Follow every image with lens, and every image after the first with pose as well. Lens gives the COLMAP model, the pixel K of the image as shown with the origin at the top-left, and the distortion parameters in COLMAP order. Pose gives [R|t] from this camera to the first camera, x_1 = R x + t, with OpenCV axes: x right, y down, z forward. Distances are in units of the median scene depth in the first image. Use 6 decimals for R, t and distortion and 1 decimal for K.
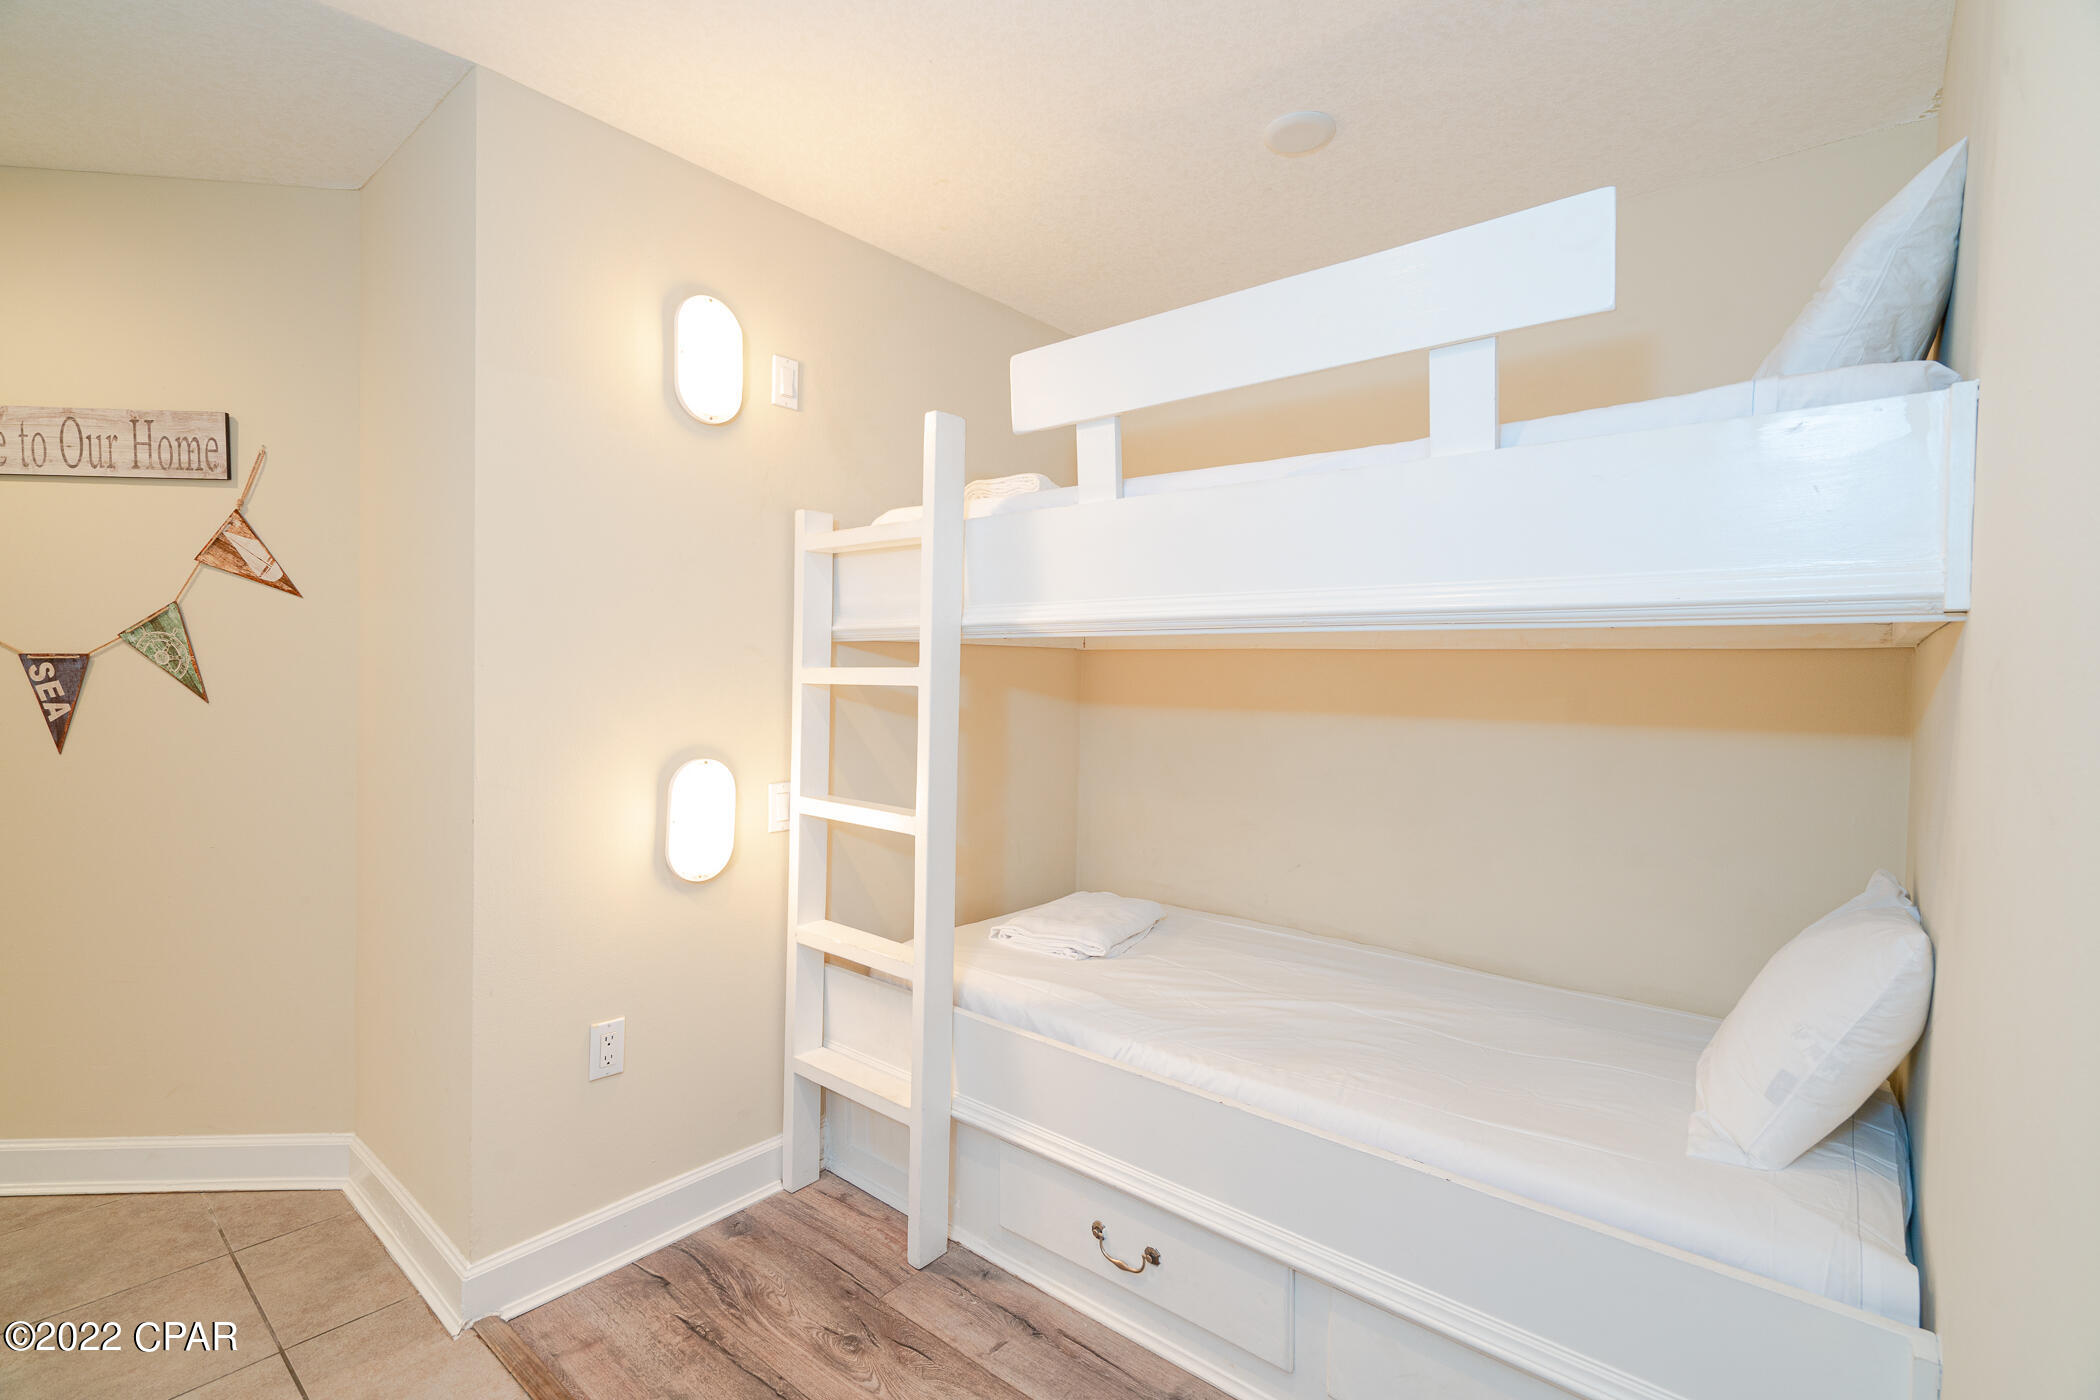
lens RADIAL K [[944.9, 0, 1028.6], [0, 944.9, 688.0], [0, 0, 1]] dist [-0.002160, 0.001246]
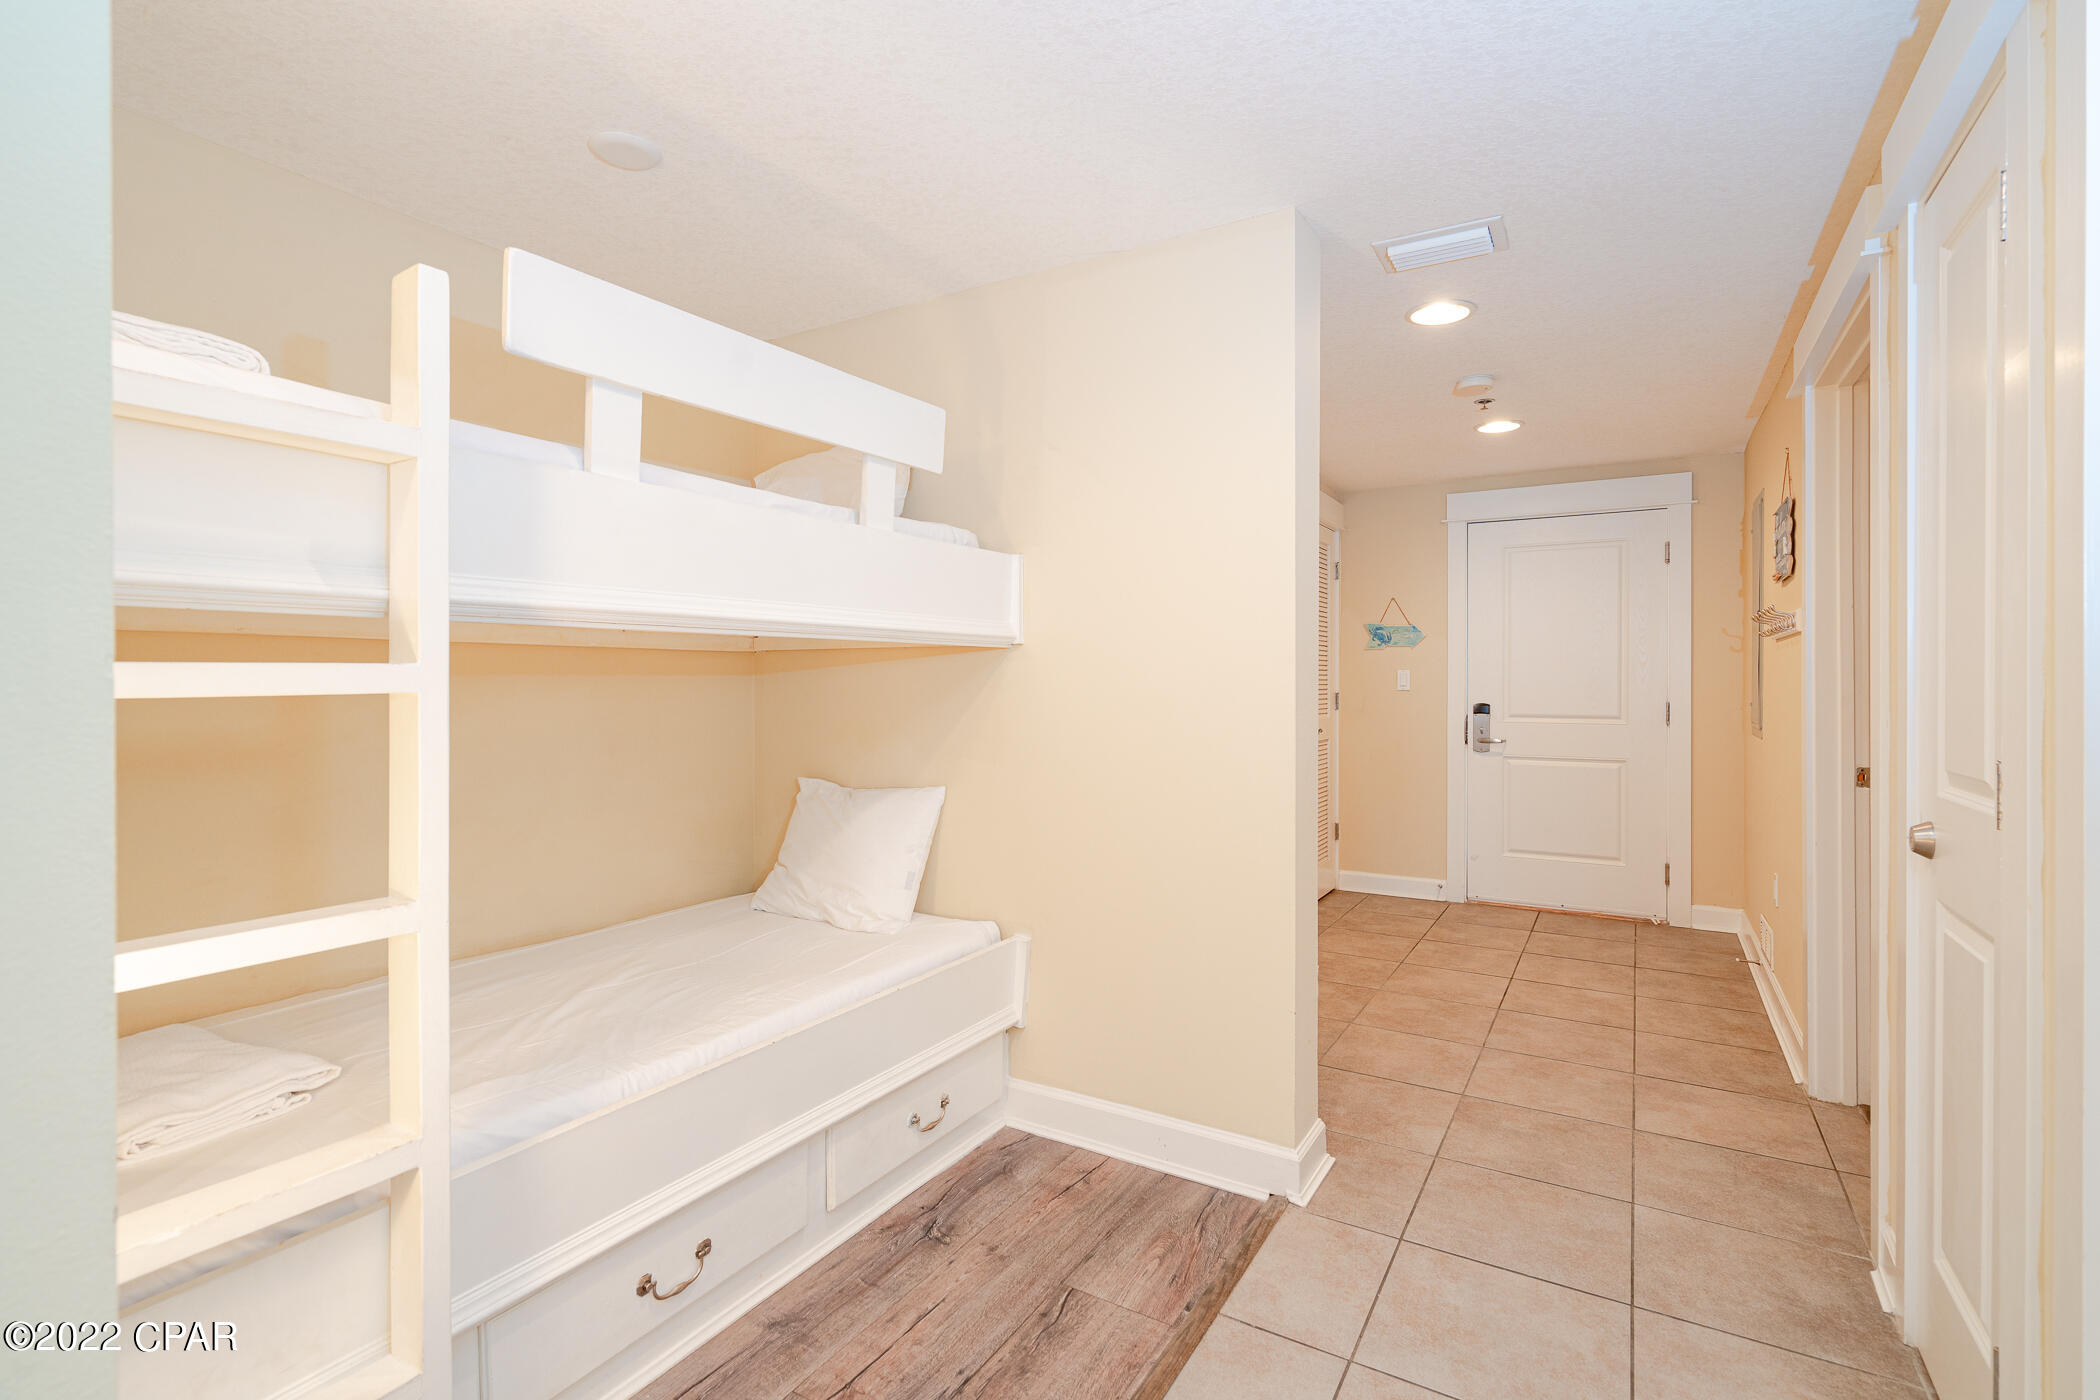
lens RADIAL K [[944.9, 0, 1032.9], [0, 944.9, 688.4], [0, 0, 1]] dist [-0.002160, 0.001246]
pose [[-0.140525, -0.022929, 0.989812, -0.562834], [0.016297, 0.999543, 0.025468, -0.010322], [-0.989943, 0.019710, -0.140087, 0.486564]]
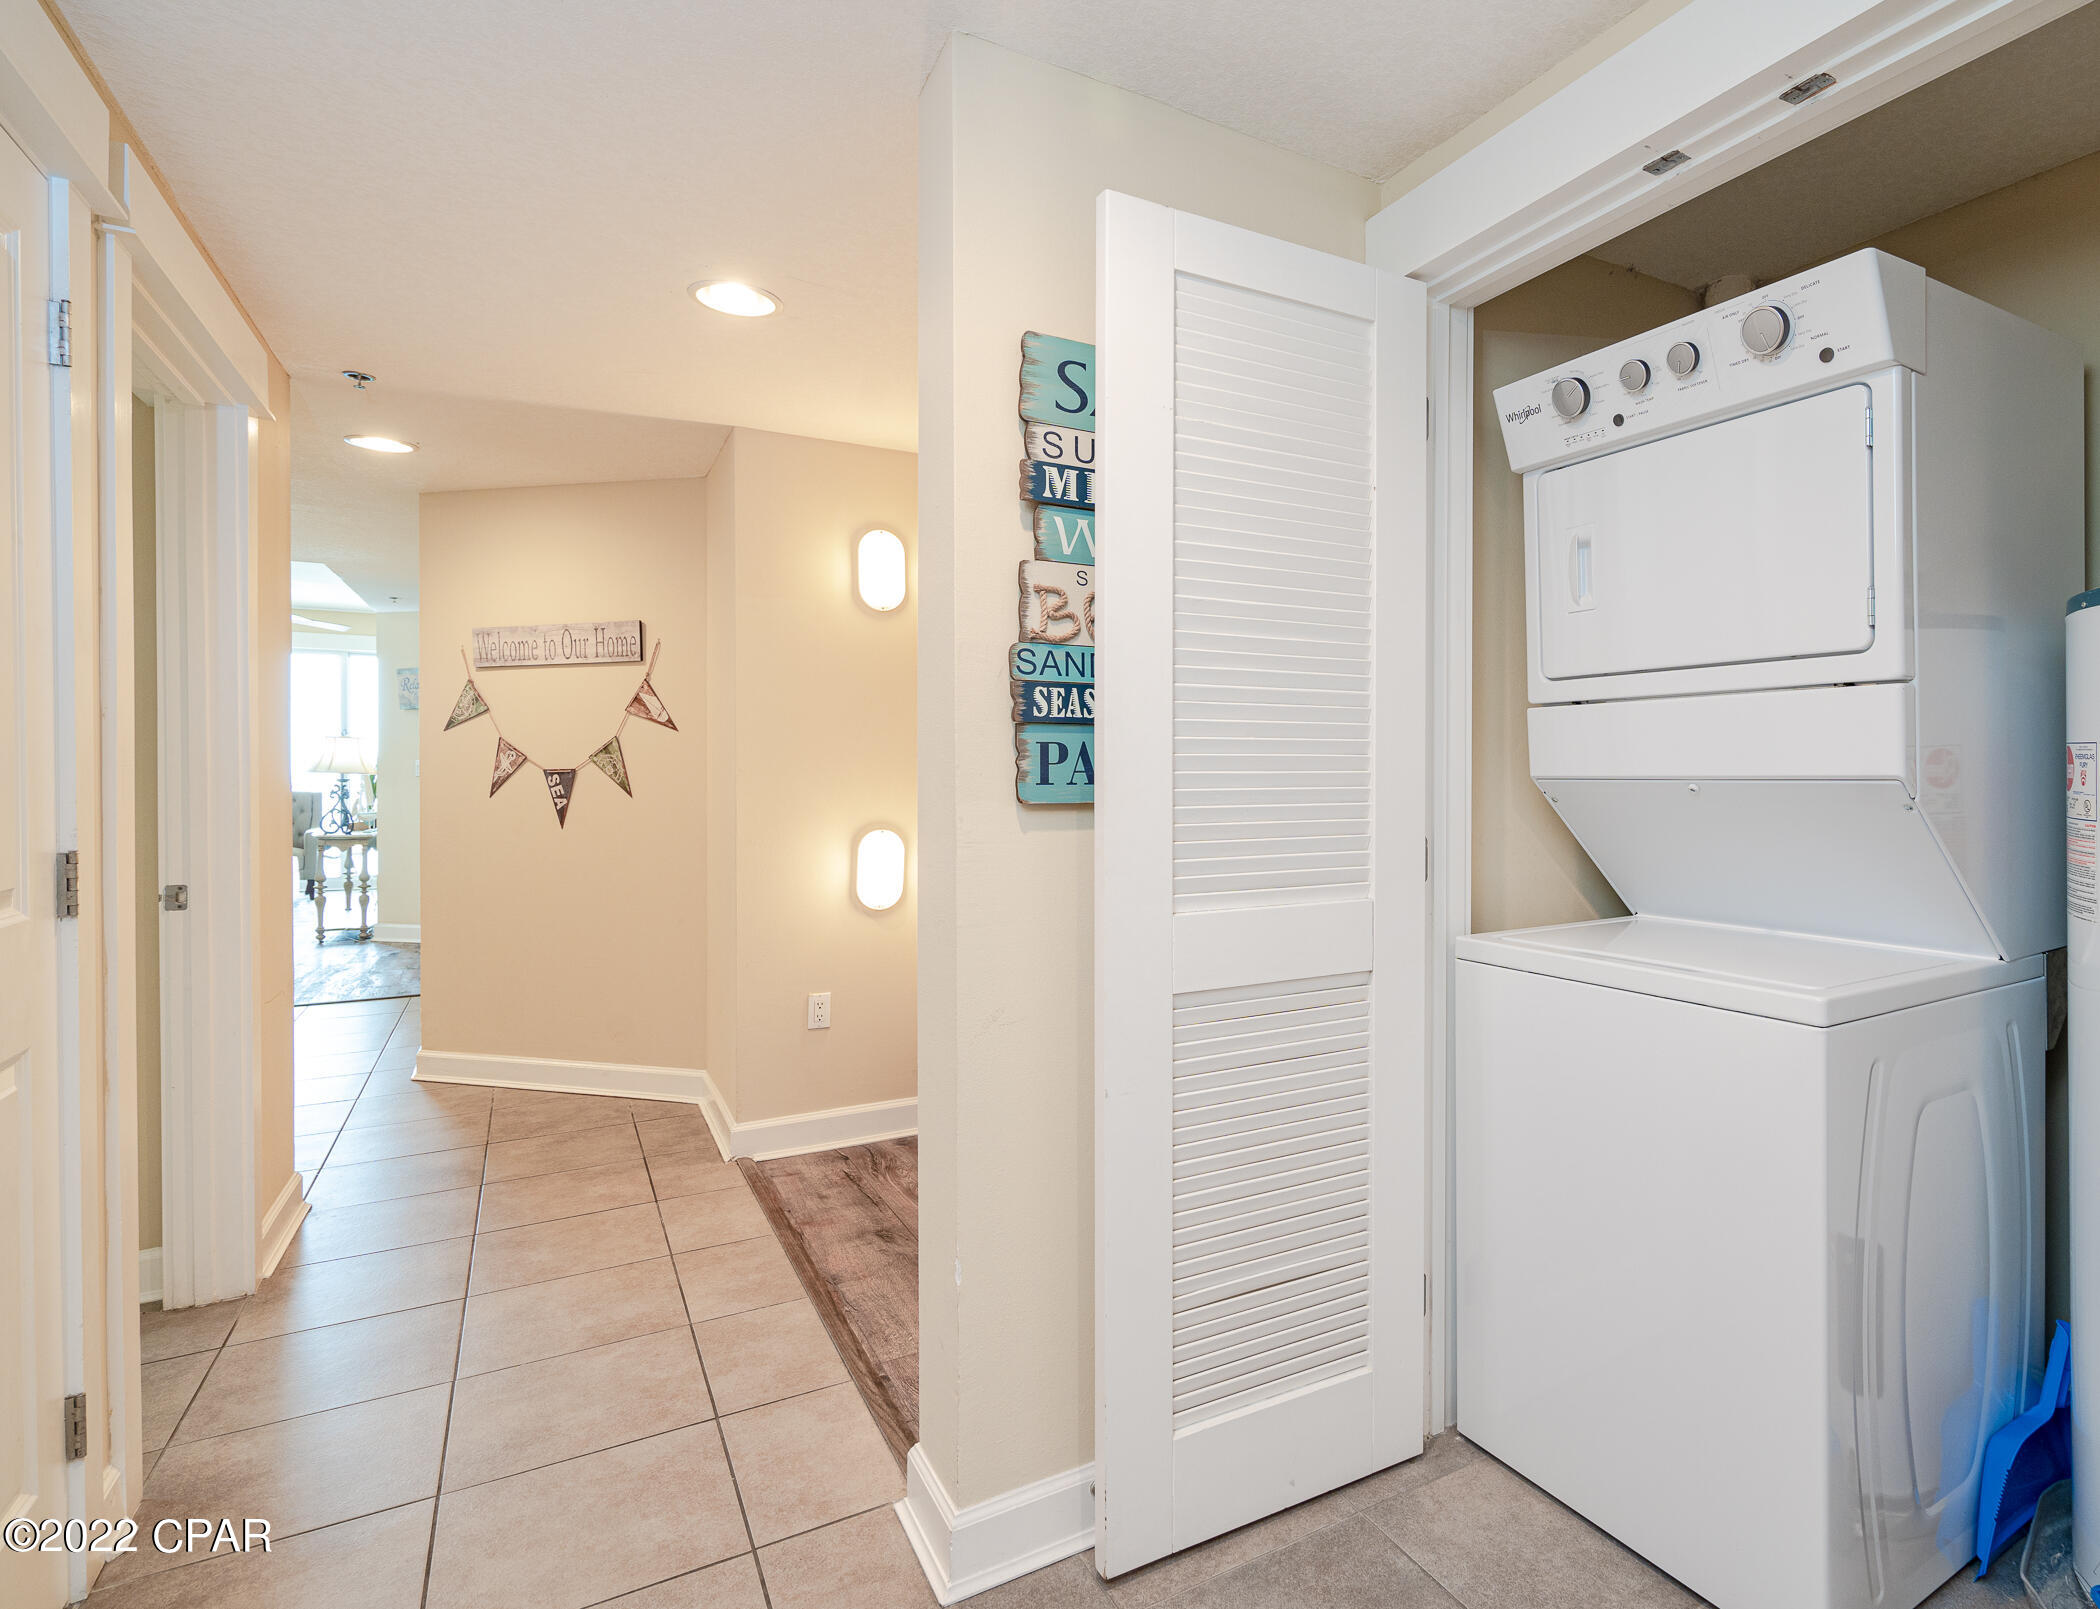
lens RADIAL K [[1106.9, 0, 1206.9], [0, 1106.9, 787.1], [0, 0, 1]] dist [-0.002050, 0.001148]
pose [[0.949108, -0.012417, -0.314706, 0.752782], [0.007204, 0.999817, -0.017724, 0.042884], [0.314868, 0.014555, 0.949024, -0.559597]]
